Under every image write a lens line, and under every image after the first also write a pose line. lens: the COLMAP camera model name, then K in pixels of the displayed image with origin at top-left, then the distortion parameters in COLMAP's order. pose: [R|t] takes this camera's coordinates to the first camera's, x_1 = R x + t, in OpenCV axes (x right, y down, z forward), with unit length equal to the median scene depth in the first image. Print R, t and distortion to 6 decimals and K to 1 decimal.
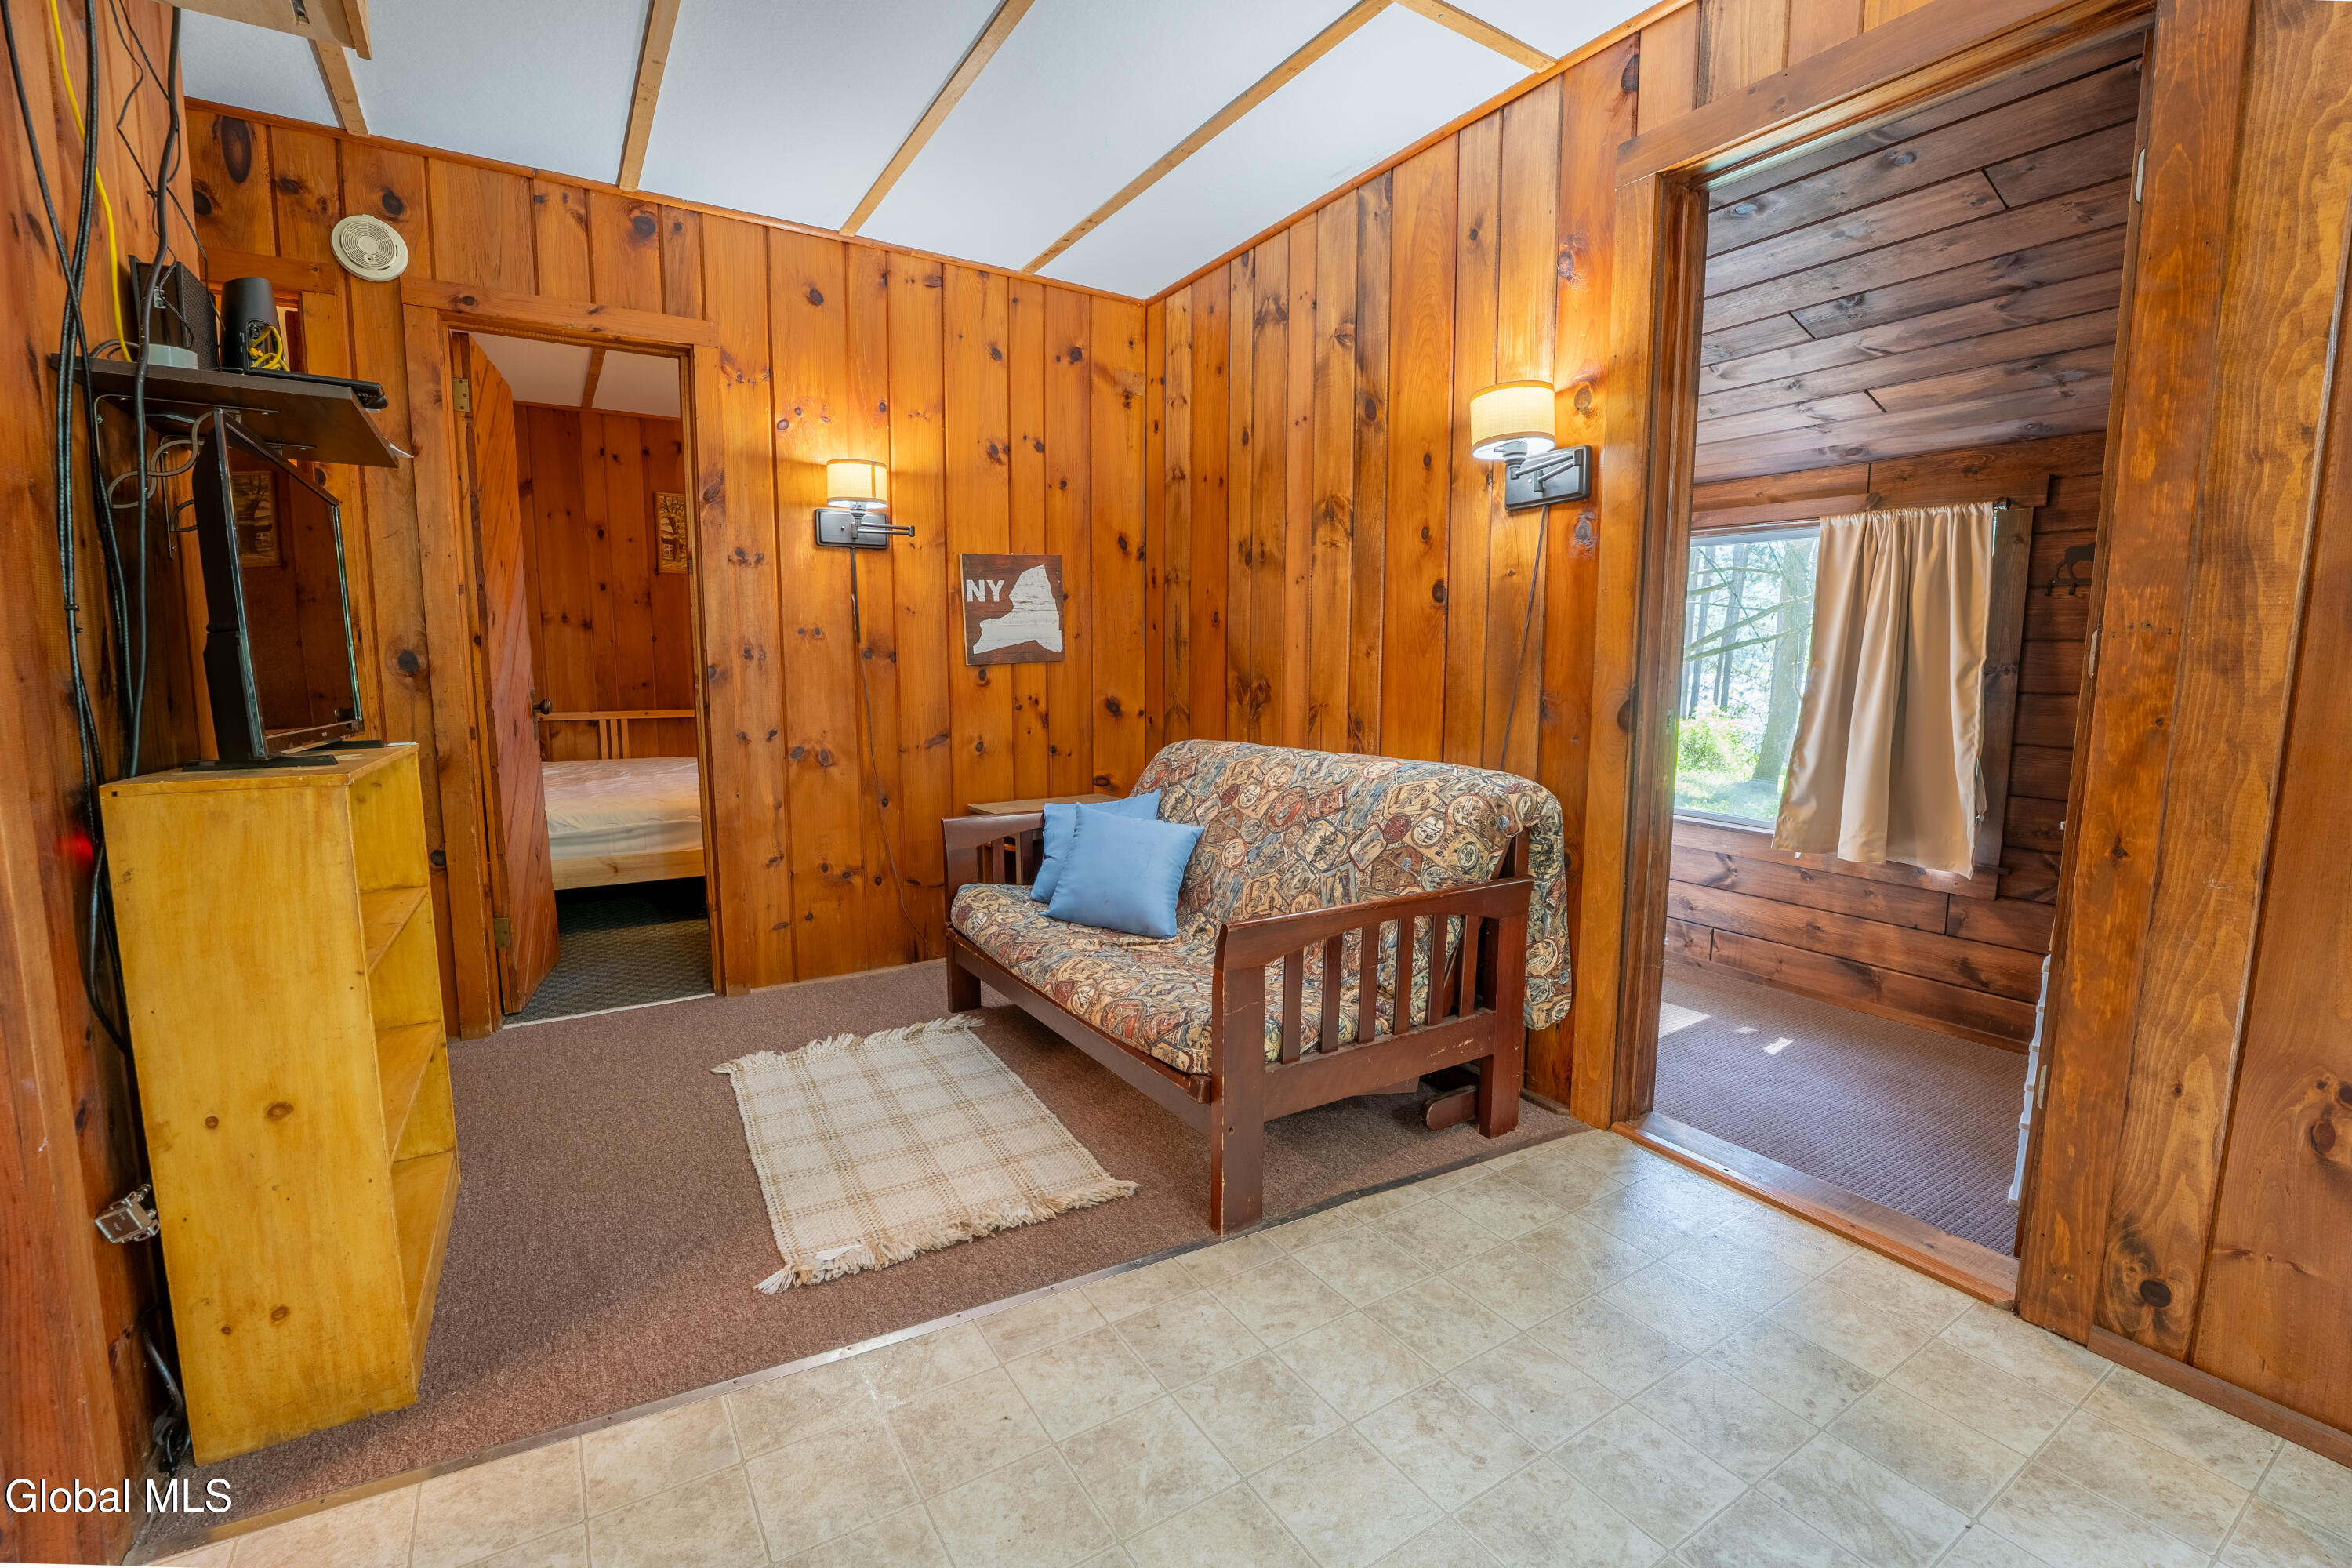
lens RADIAL K [[1016.9, 0, 1159.2], [0, 1016.9, 785.9], [0, 0, 1]] dist [0.000465, 0.000039]
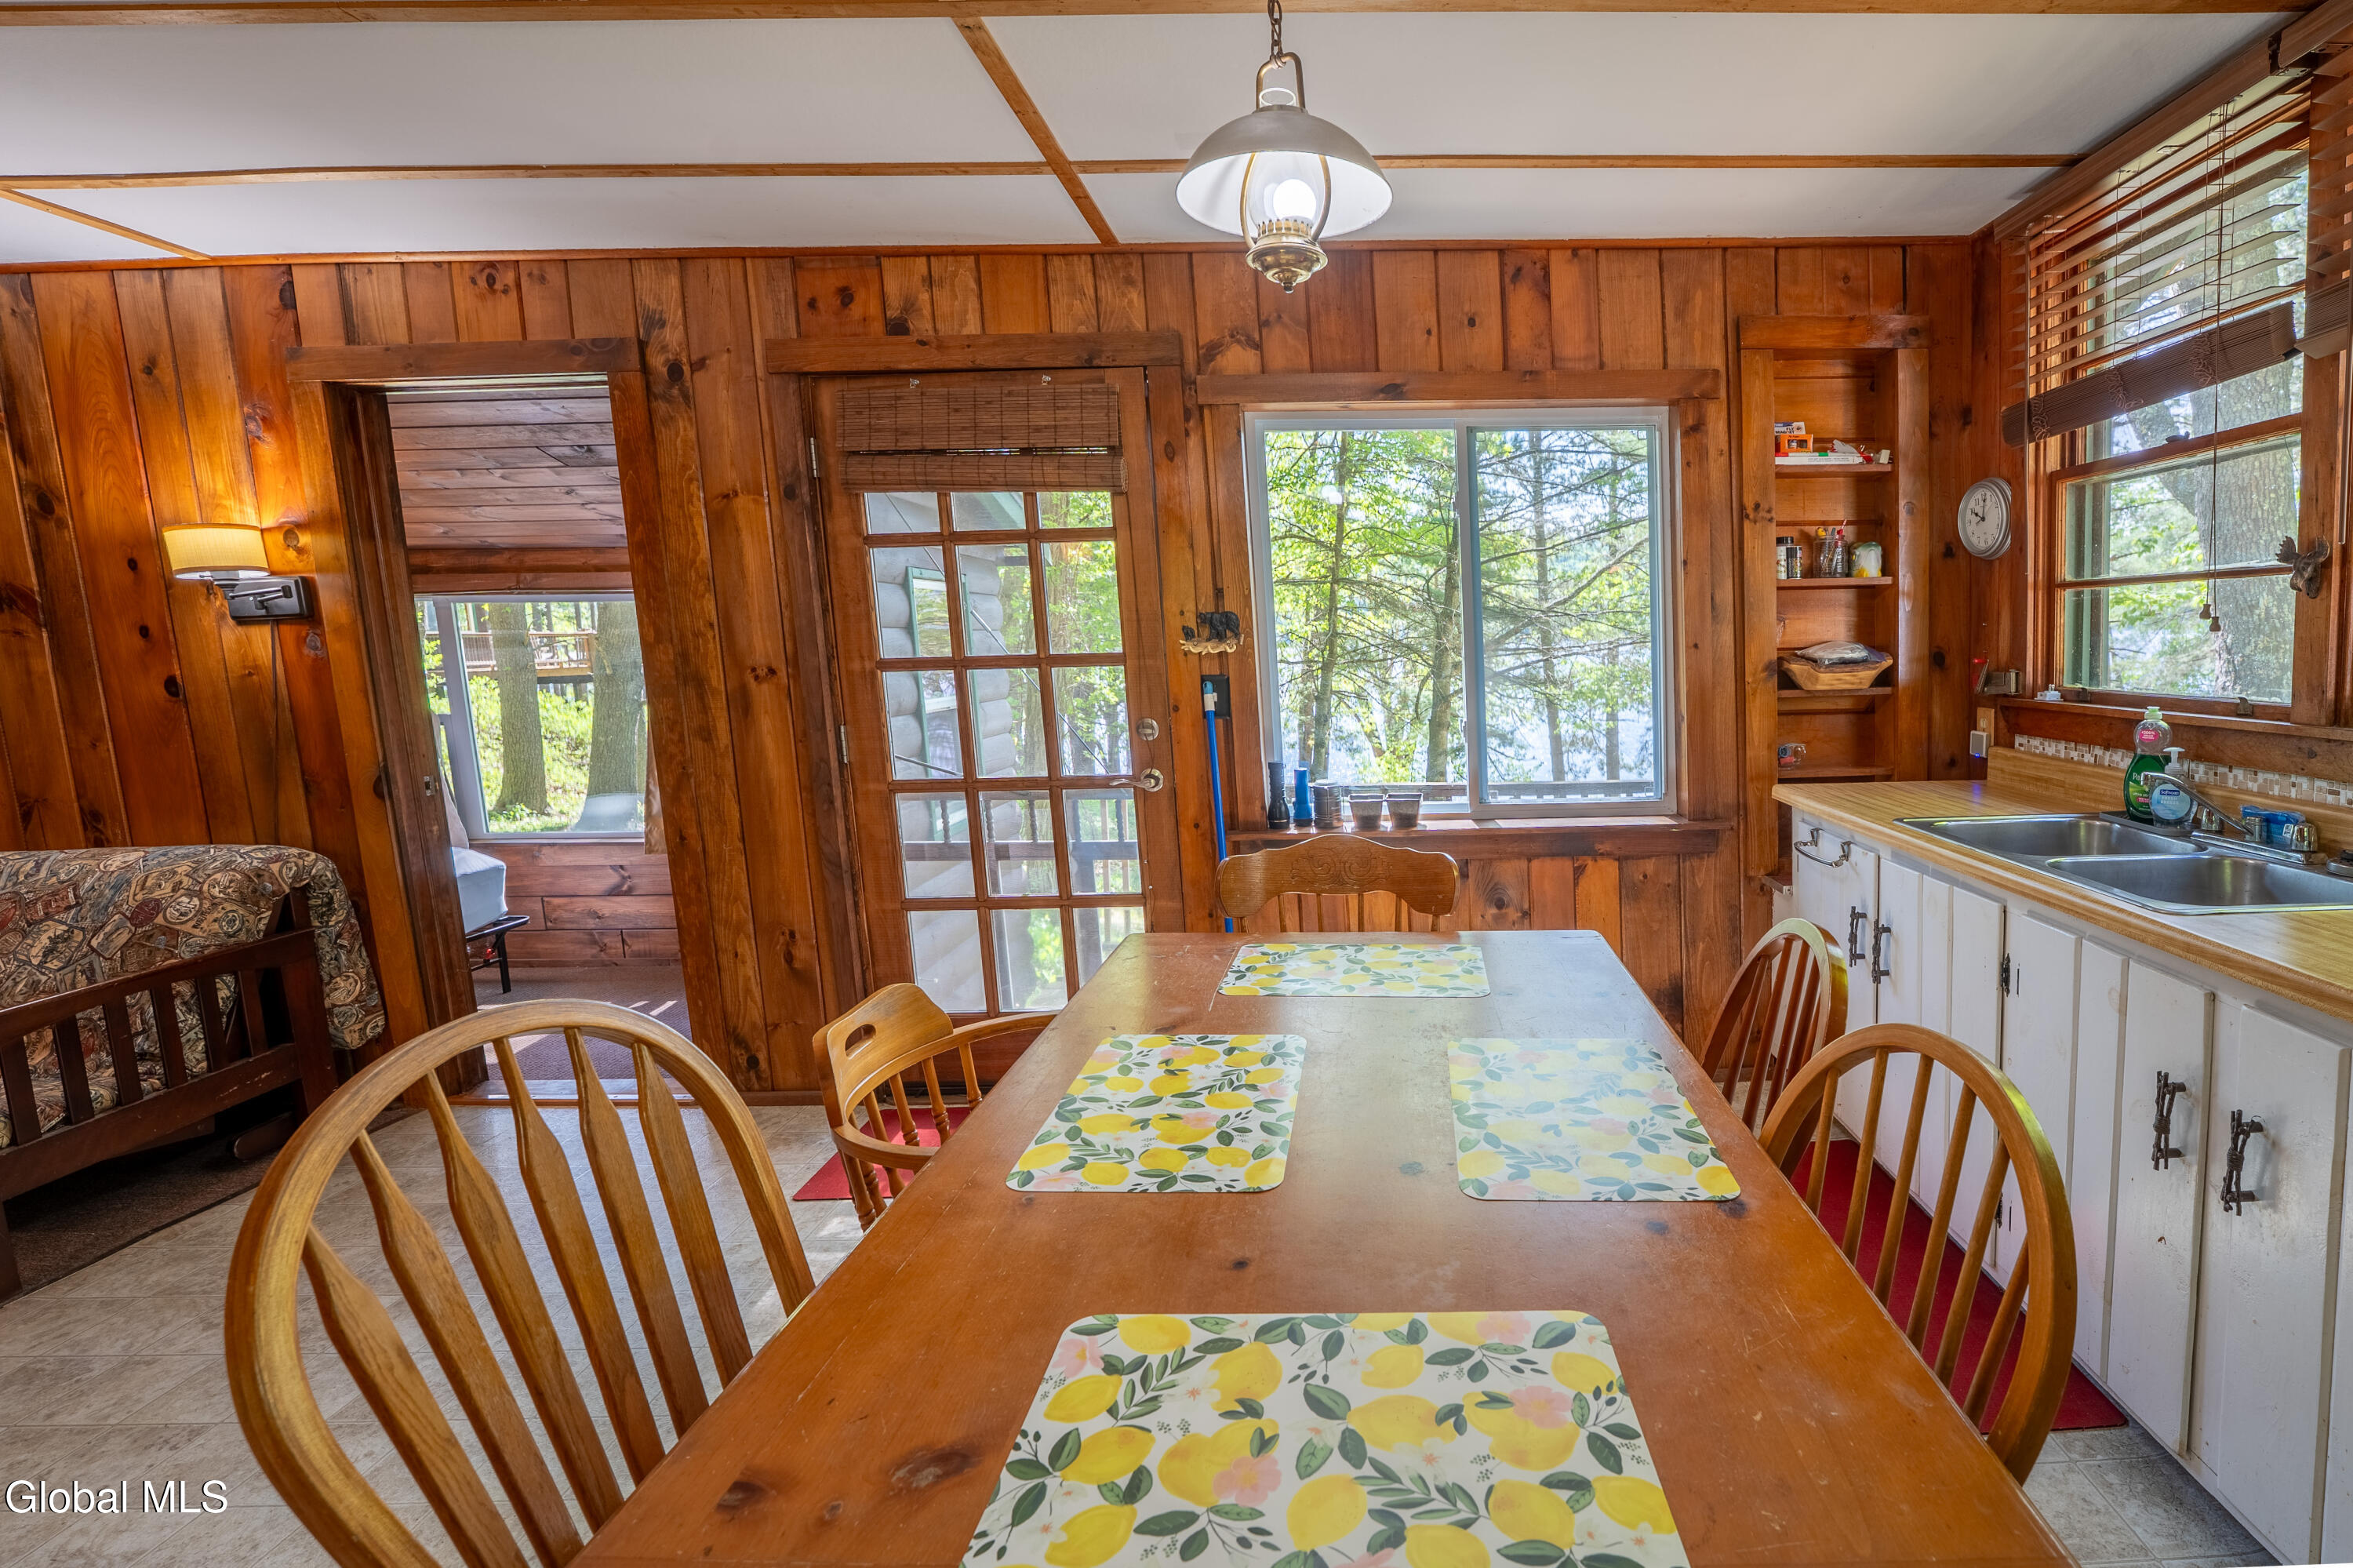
lens RADIAL K [[1054.6, 0, 1376.2], [0, 1054.6, 778.1], [0, 0, 1]] dist [-0.021964, 0.001710]
pose [[0.506300, -0.127050, 0.852947, -0.020806], [0.127868, 0.989214, 0.071447, -0.011730], [-0.852825, 0.072891, 0.517085, -0.729864]]
